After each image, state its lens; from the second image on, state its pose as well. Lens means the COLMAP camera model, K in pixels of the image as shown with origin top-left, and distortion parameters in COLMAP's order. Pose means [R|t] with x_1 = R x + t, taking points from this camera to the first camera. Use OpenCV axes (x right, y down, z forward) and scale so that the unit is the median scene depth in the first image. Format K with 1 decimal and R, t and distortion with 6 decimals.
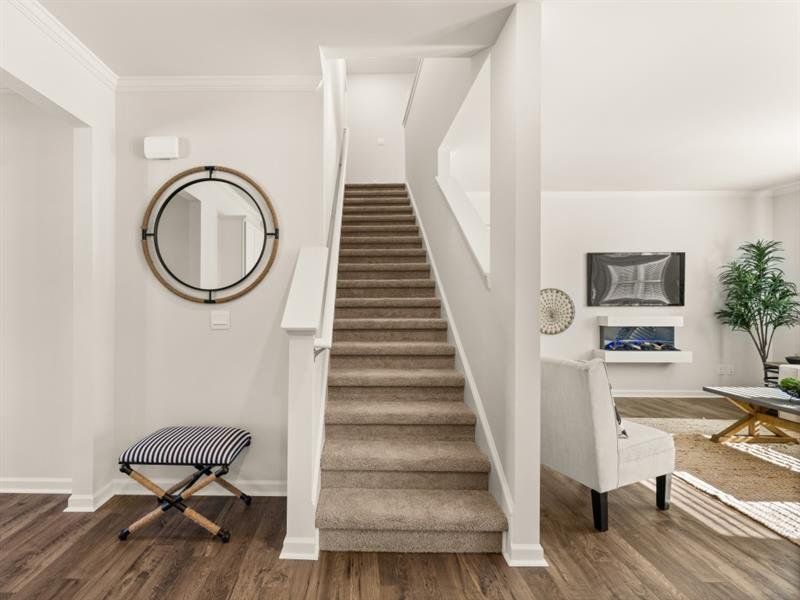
lens RADIAL K [[372.5, 0, 346.6], [0, 372.5, 302.9], [0, 0, 1]] dist [0.004059, -0.004721]
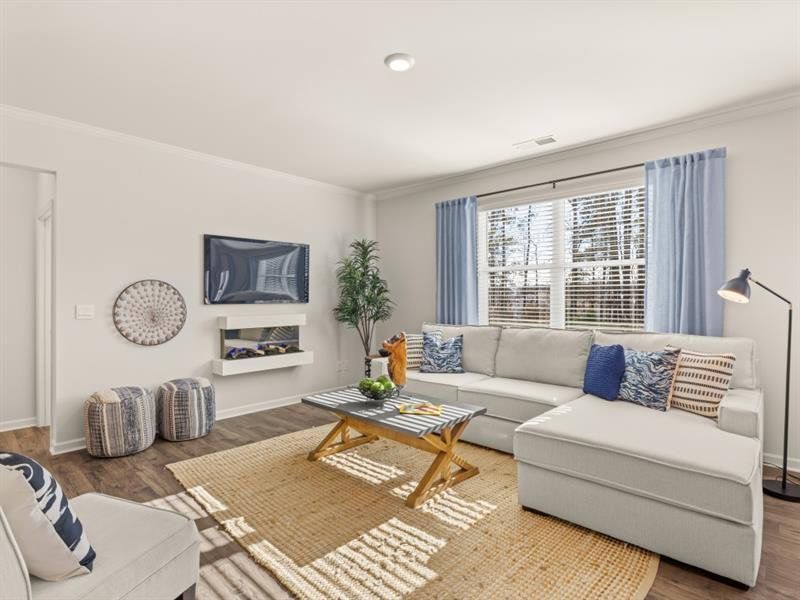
lens RADIAL K [[418.9, 0, 400.1], [0, 418.9, 296.4], [0, 0, 1]] dist [-0.010704, -0.003400]
pose [[0.658388, -0.000799, 0.752679, 0.276587], [0.005747, 0.999976, -0.003966, -0.001871], [-0.752657, 0.006937, 0.658376, 0.141518]]
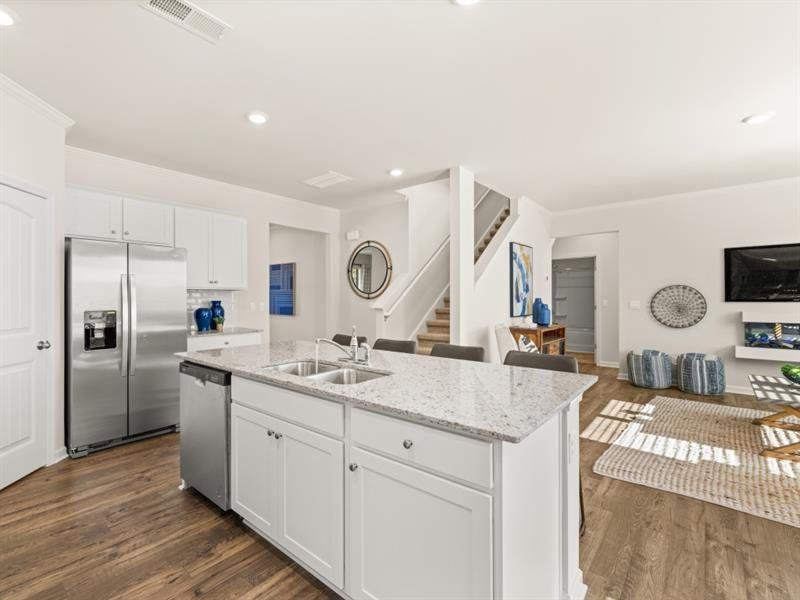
lens RADIAL K [[382.4, 0, 356.0], [0, 382.4, 296.4], [0, 0, 1]] dist [0.001931, 0.000633]
pose [[0.753383, -0.005793, -0.657556, 0.595932], [0.000643, 0.999967, -0.008073, 0.002059], [0.657581, 0.005659, 0.753362, -0.447885]]
